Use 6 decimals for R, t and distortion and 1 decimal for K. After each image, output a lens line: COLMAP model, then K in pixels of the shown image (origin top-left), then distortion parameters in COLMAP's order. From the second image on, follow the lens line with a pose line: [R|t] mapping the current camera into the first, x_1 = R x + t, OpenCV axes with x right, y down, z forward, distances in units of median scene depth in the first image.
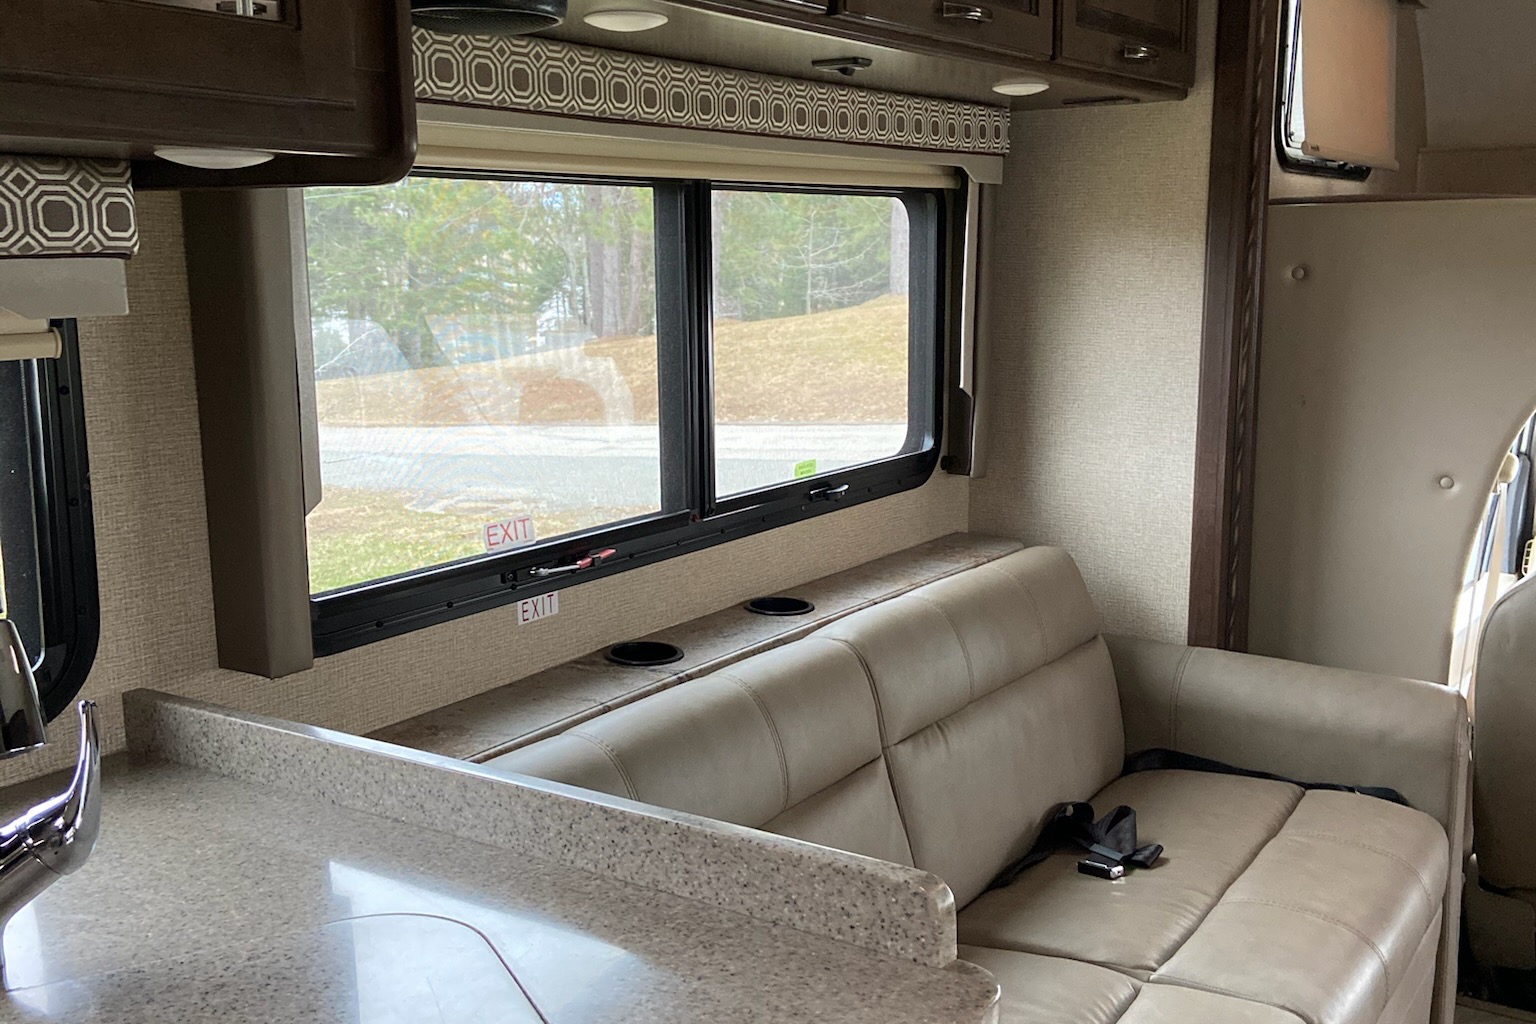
lens RADIAL K [[1562.8, 0, 768.0], [0, 1562.8, 512.0], [0, 0, 1]] dist [0.168273, -0.250347]
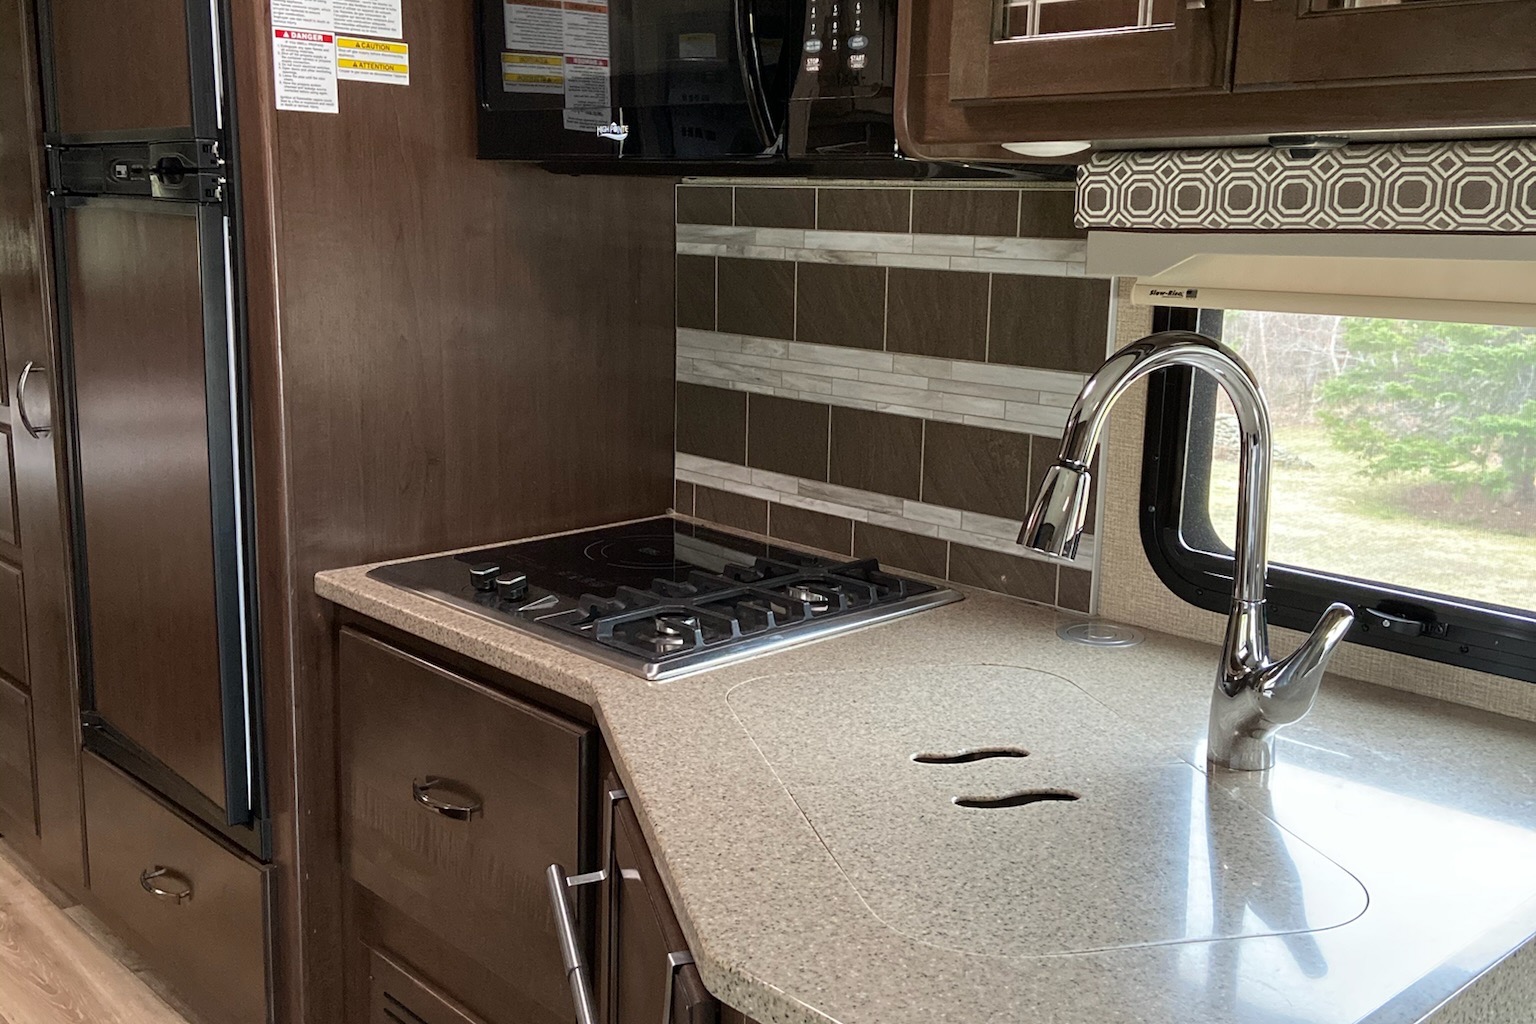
lens RADIAL K [[1562.8, 0, 768.0], [0, 1562.8, 512.0], [0, 0, 1]] dist [0.168273, -0.250347]
pose [[-0.237982, 0.192255, -0.952052, 0.770457], [-0.176531, 0.955326, 0.237044, -0.166048], [0.955092, 0.224479, -0.193412, 0.875402]]
